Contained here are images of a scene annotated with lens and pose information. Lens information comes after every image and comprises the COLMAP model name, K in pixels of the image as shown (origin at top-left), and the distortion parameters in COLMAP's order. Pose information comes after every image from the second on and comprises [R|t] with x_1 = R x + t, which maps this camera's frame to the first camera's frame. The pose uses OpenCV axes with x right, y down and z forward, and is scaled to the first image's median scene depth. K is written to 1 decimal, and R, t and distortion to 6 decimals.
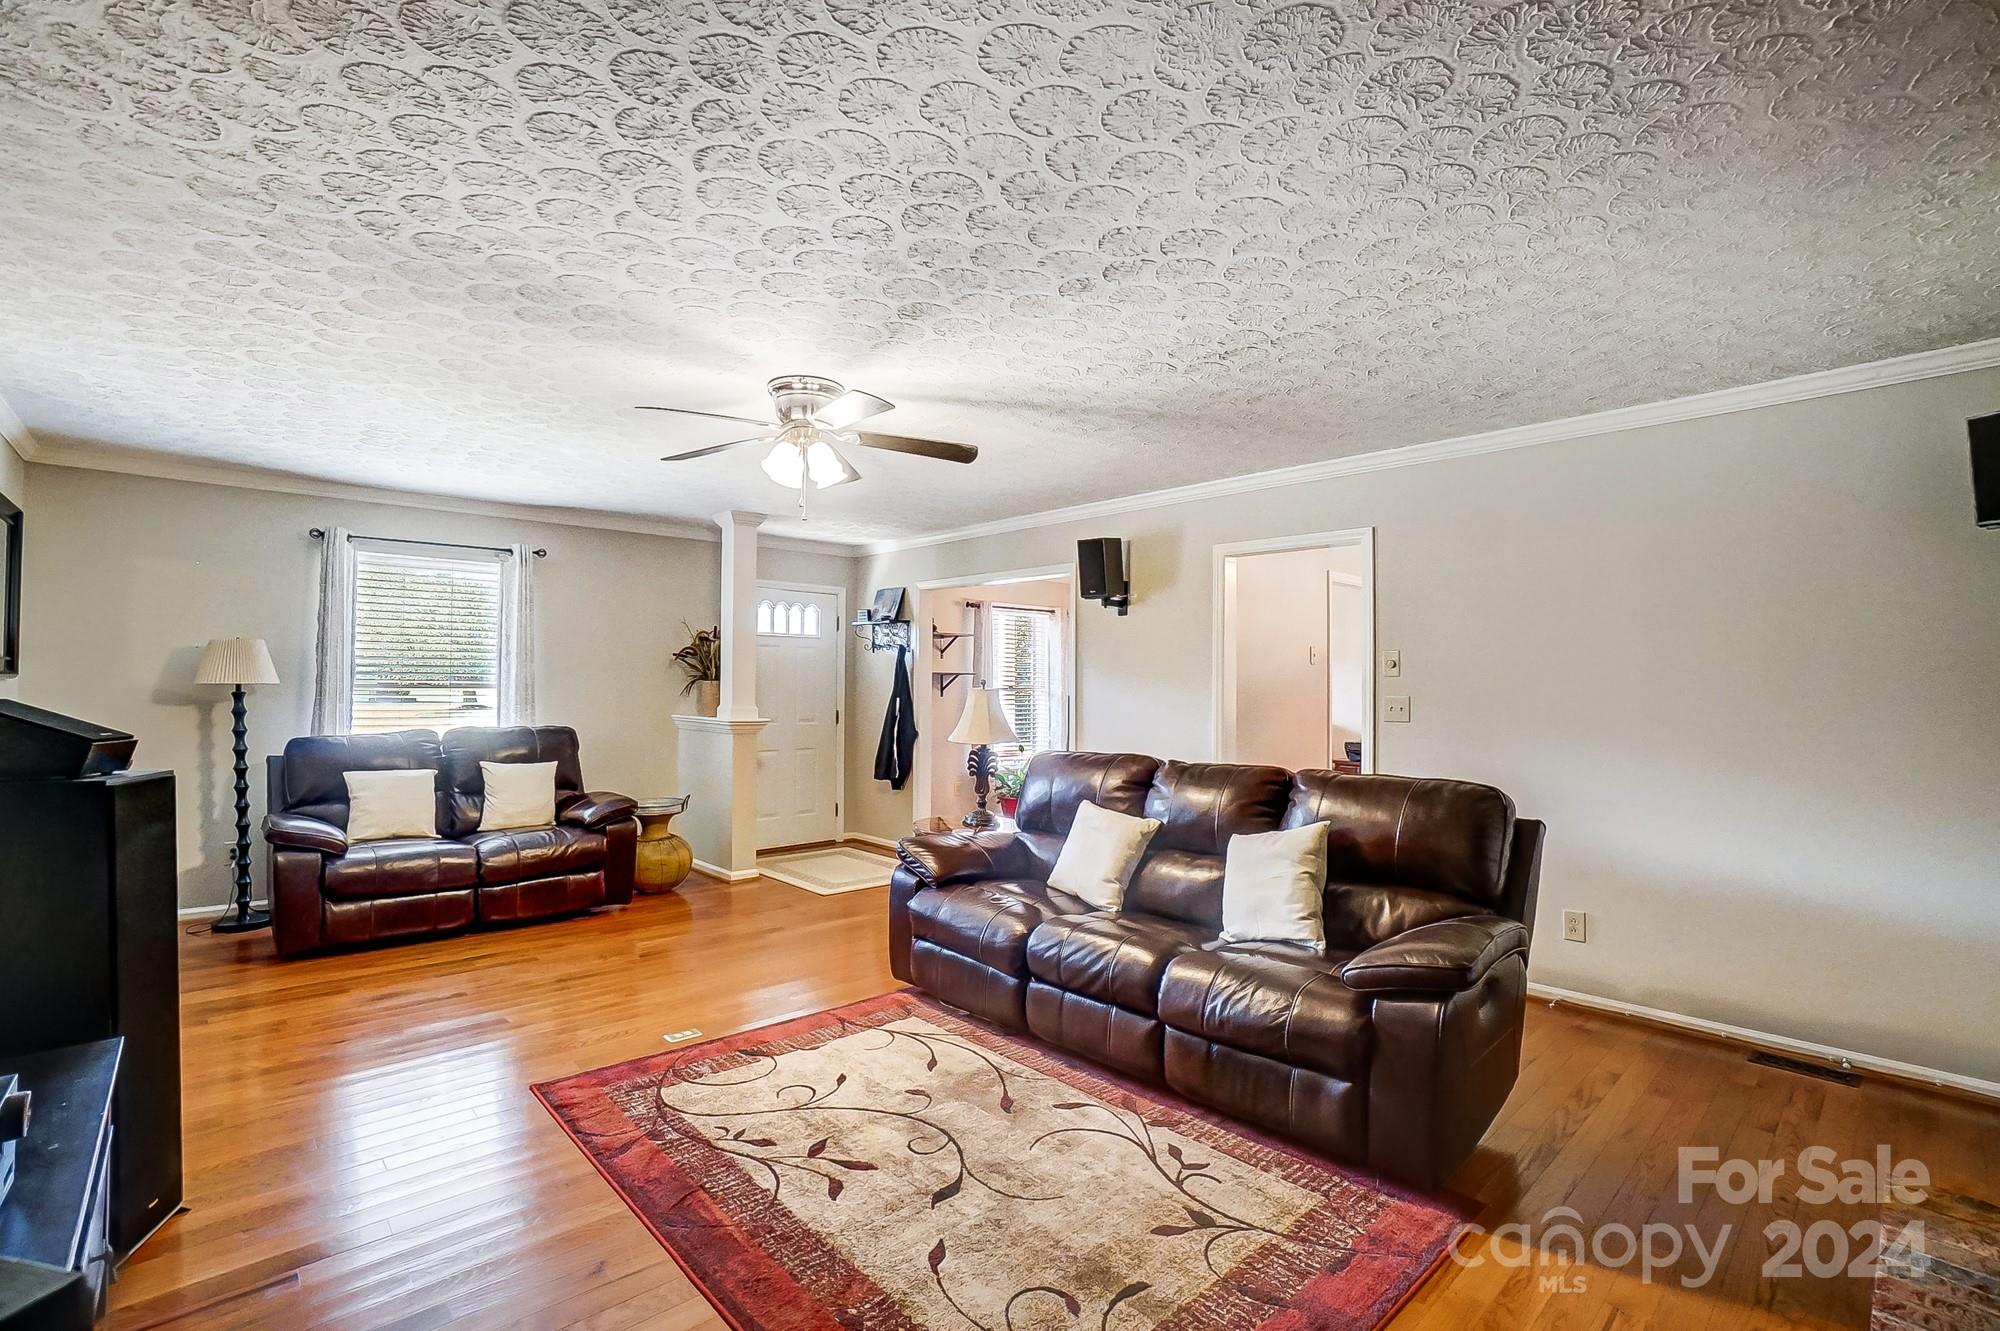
lens RADIAL K [[906.0, 0, 977.4], [0, 906.0, 677.2], [0, 0, 1]] dist [-0.063780, 0.026280]
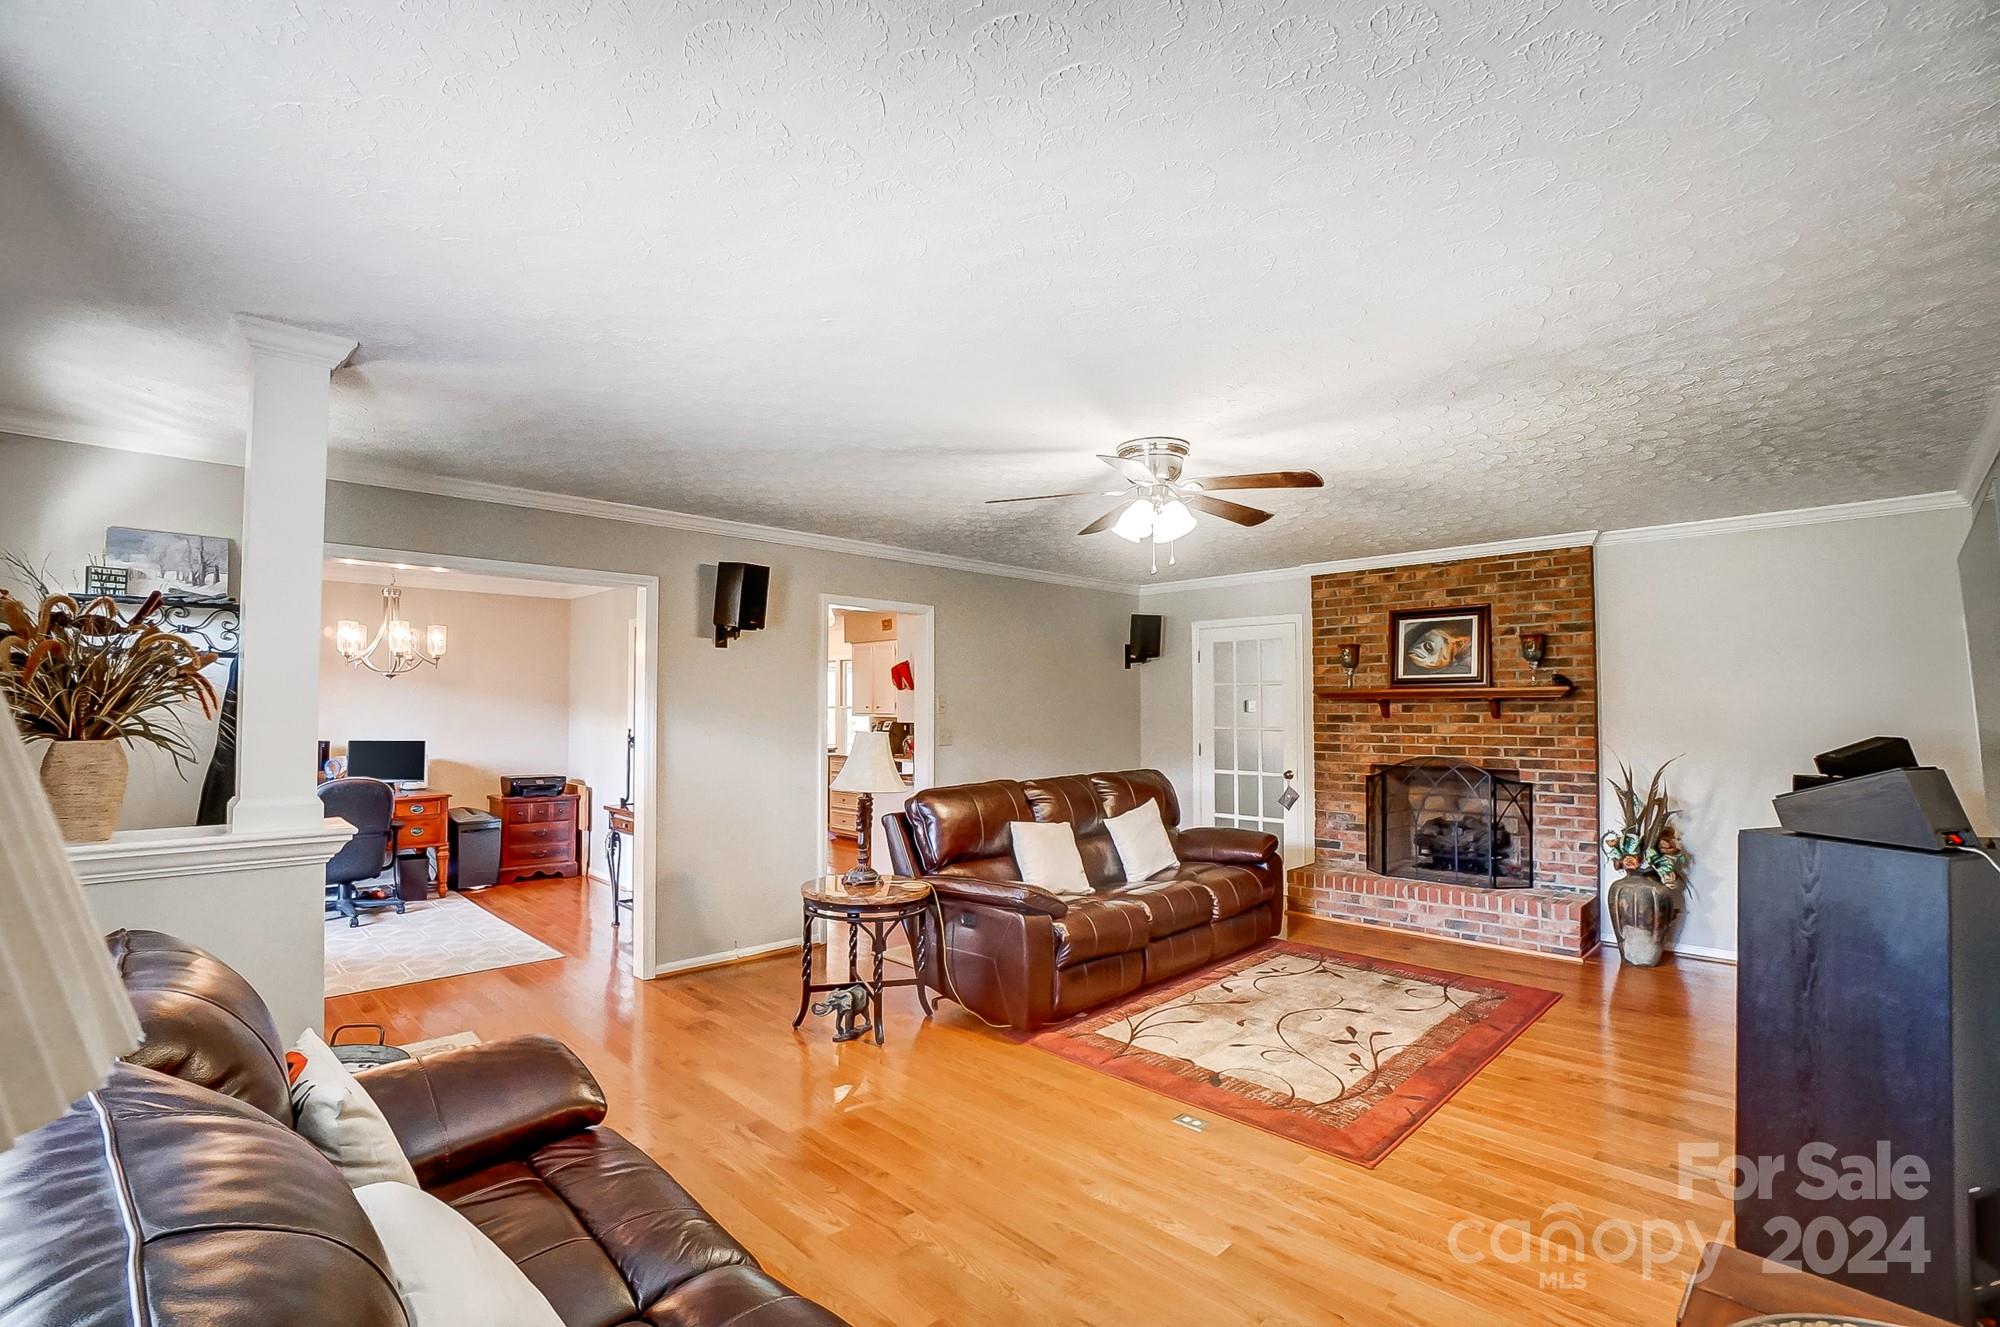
lens RADIAL K [[906.0, 0, 977.4], [0, 906.0, 675.2], [0, 0, 1]] dist [-0.063780, 0.026280]
pose [[-0.043473, 0.032027, 0.998541, -1.471518], [-0.003142, 0.999477, -0.032194, -0.030625], [-0.999050, -0.004537, -0.043349, 1.490417]]
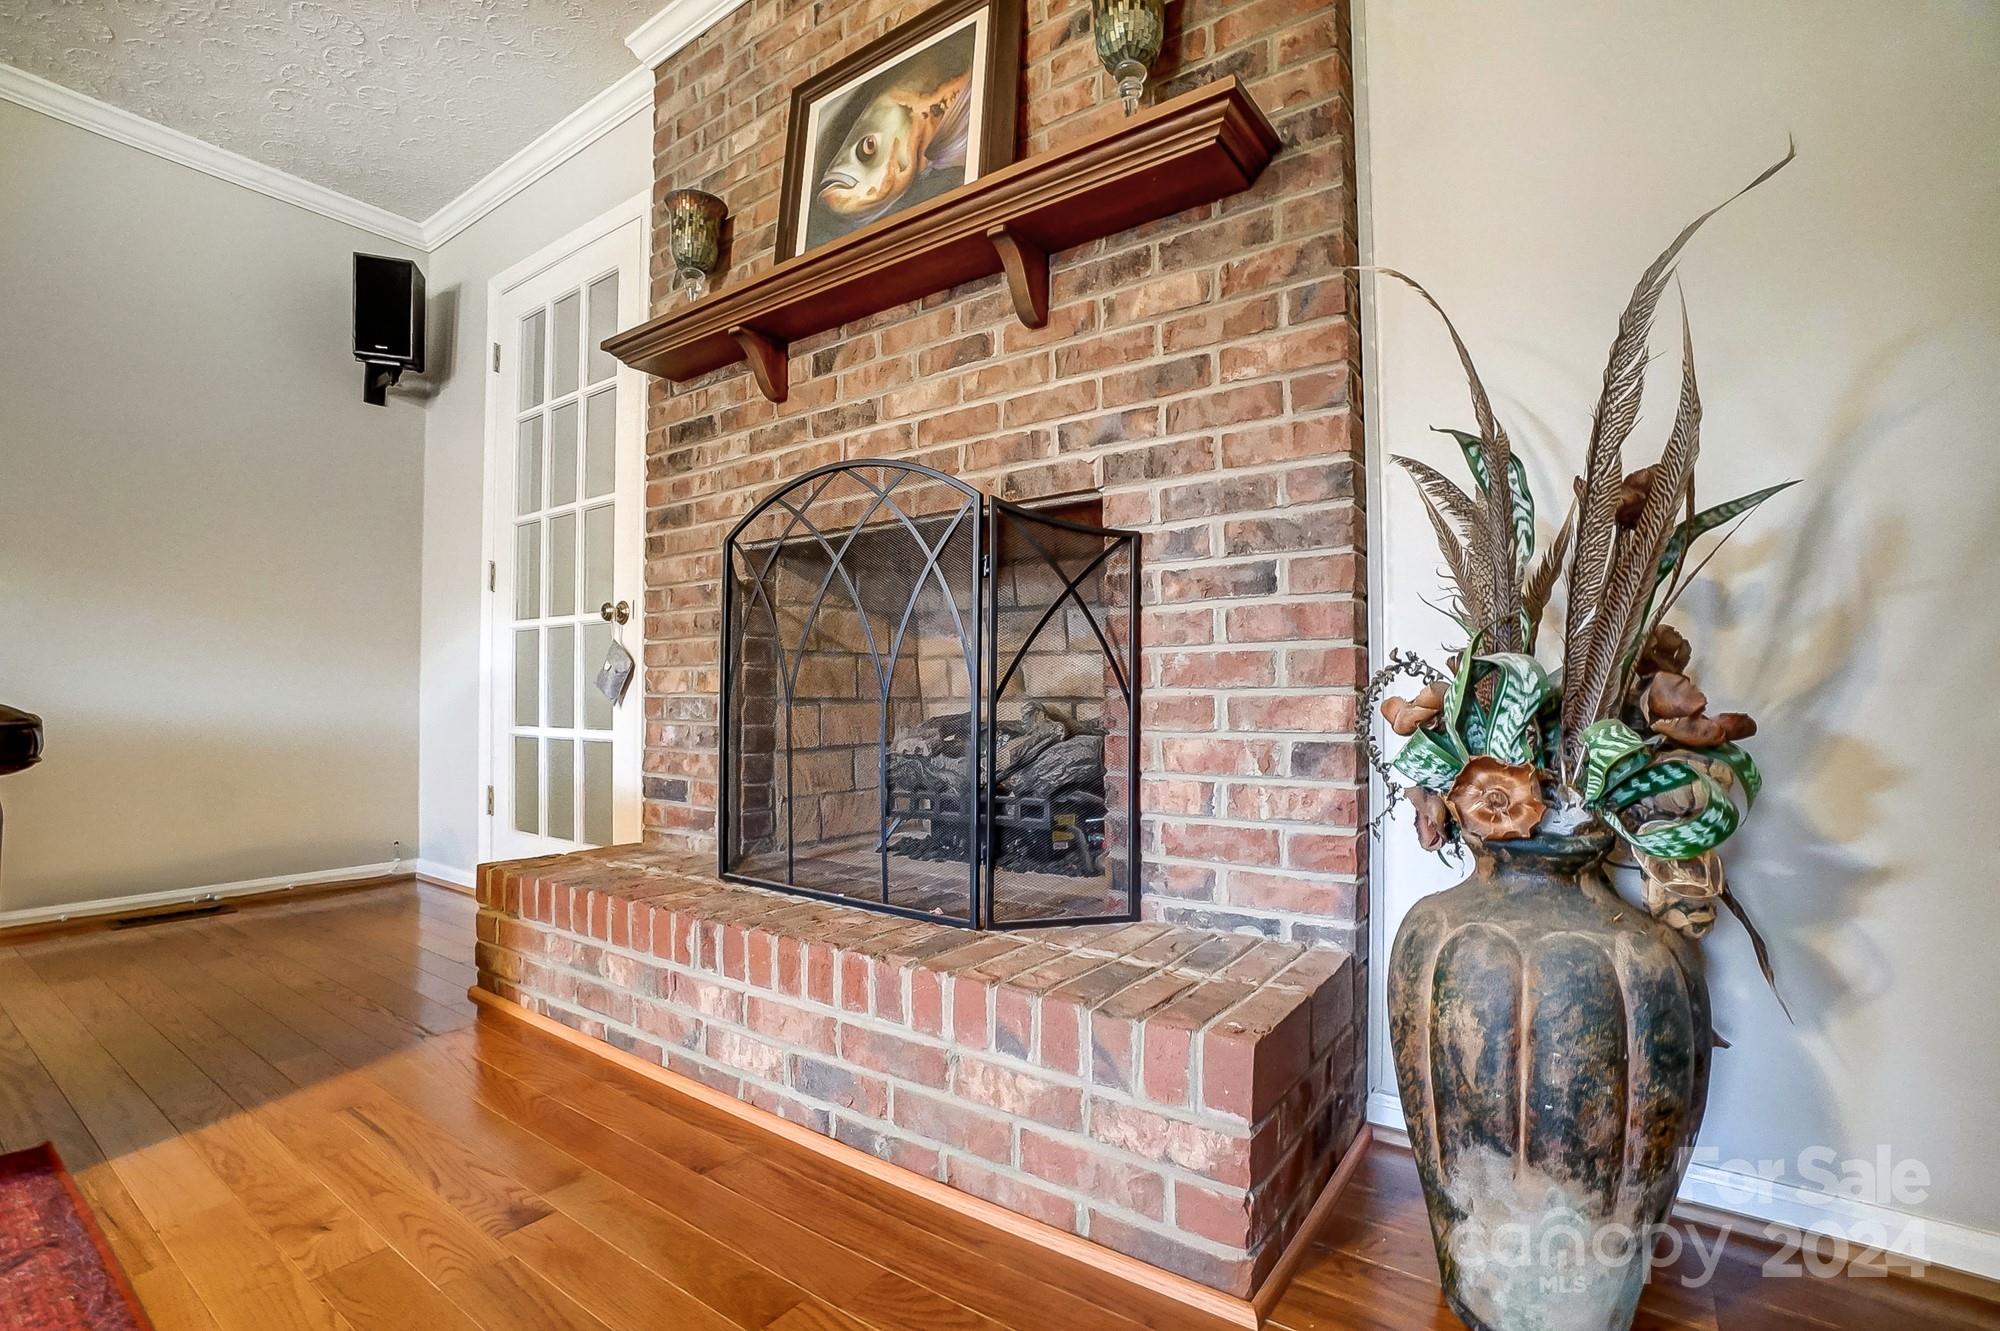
lens RADIAL K [[906.0, 0, 977.4], [0, 906.0, 677.2], [0, 0, 1]] dist [-0.063780, 0.026280]
pose [[-0.209691, 0.018908, 0.977585, -0.074673], [-0.004172, 0.999787, -0.020232, 0.237184], [-0.977759, -0.008321, -0.209567, 0.392783]]
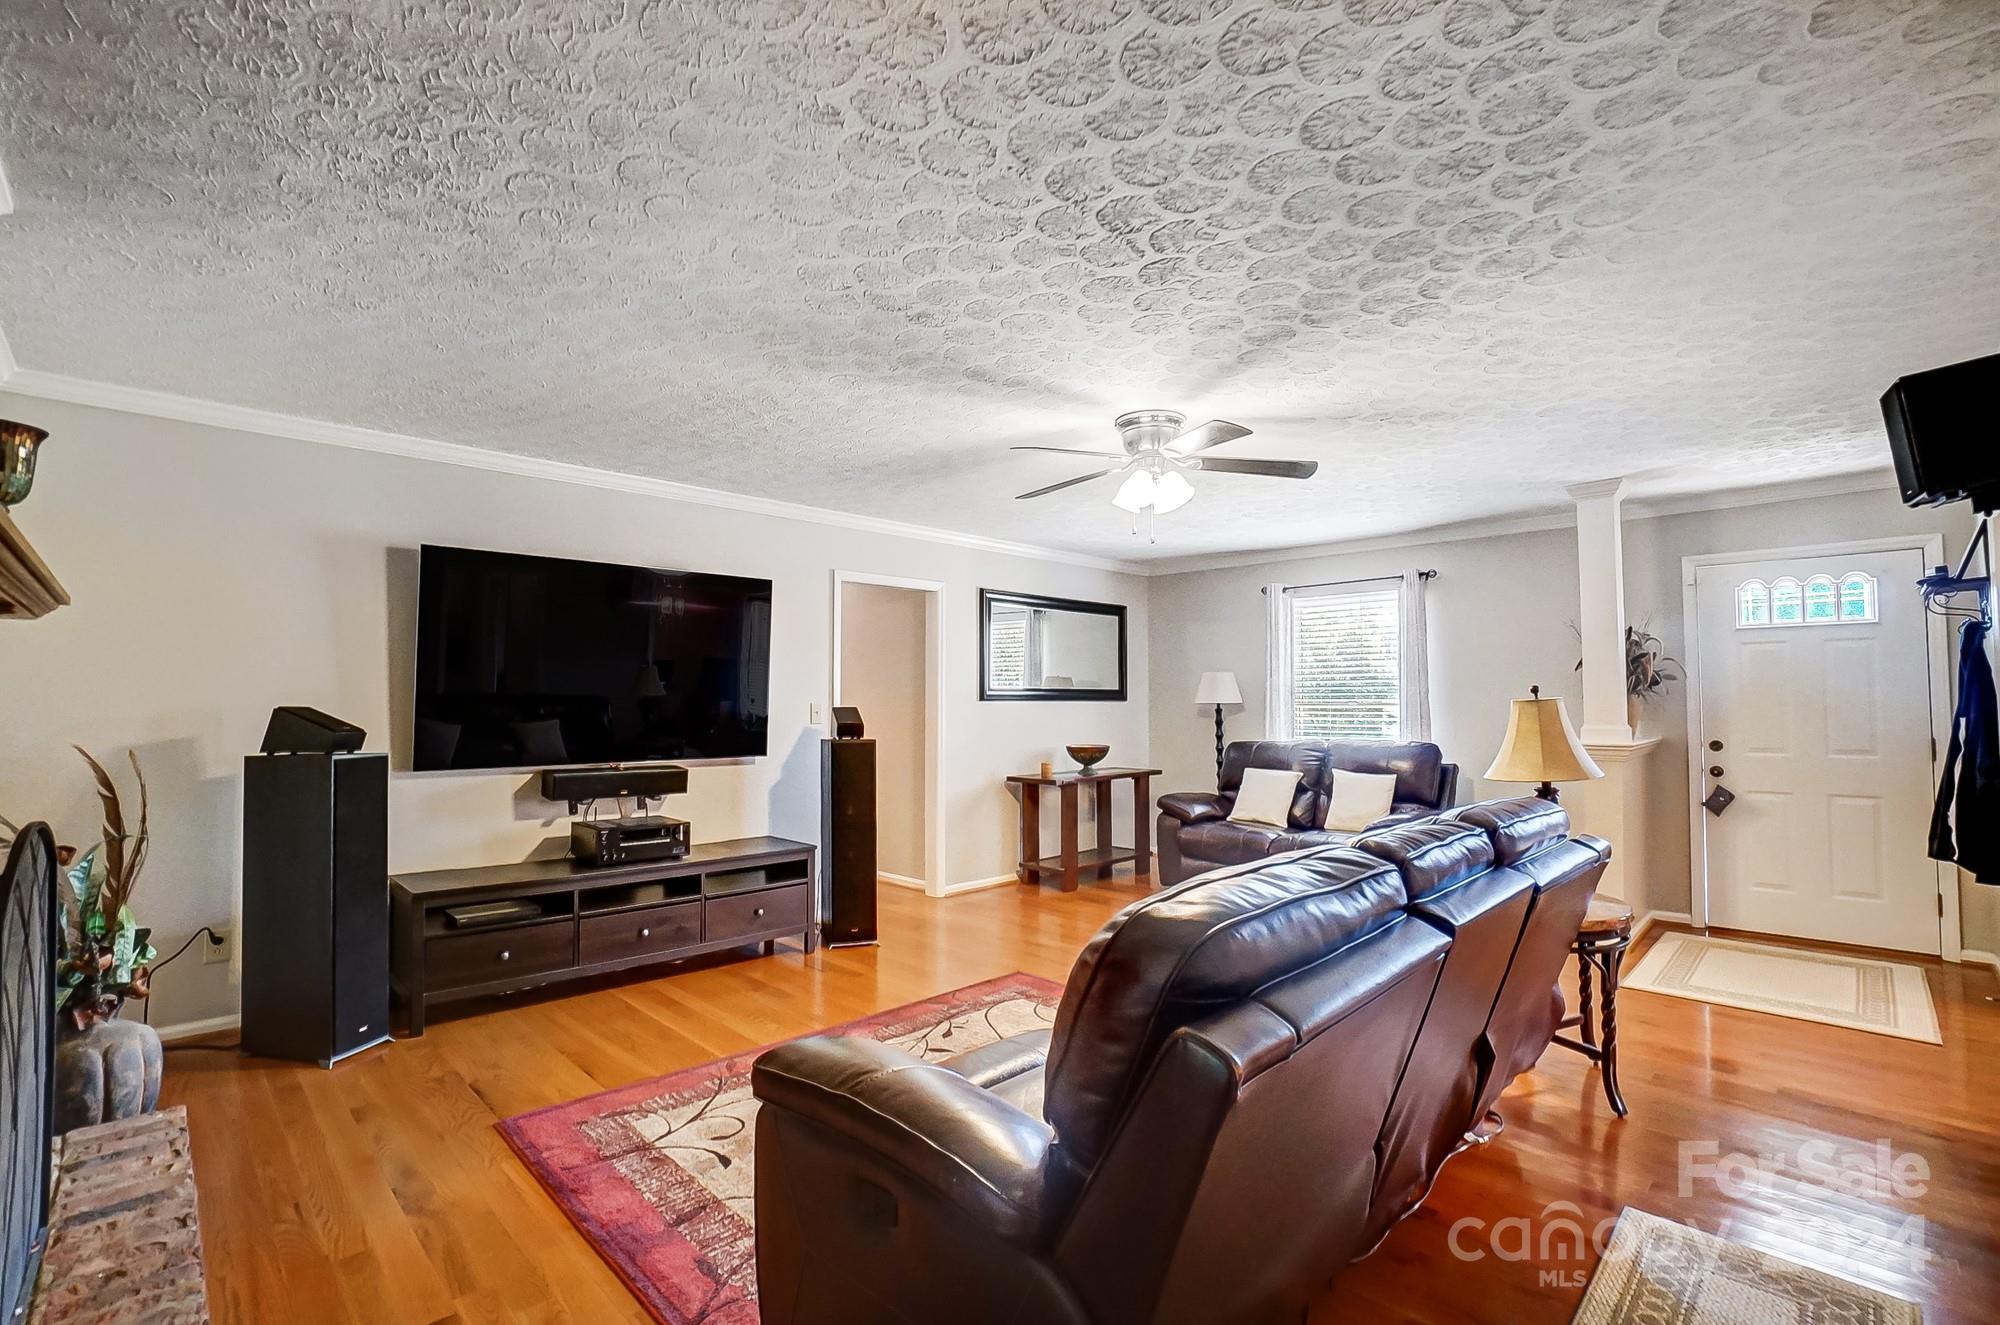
lens RADIAL K [[885.6, 0, 967.6], [0, 885.6, 663.1], [0, 0, 1]] dist [-0.057538, 0.023841]
pose [[0.039090, -0.055718, -0.997681, 0.998764], [0.007843, 0.998431, -0.055453, 0.032244], [0.999205, -0.005657, 0.039466, 0.880185]]
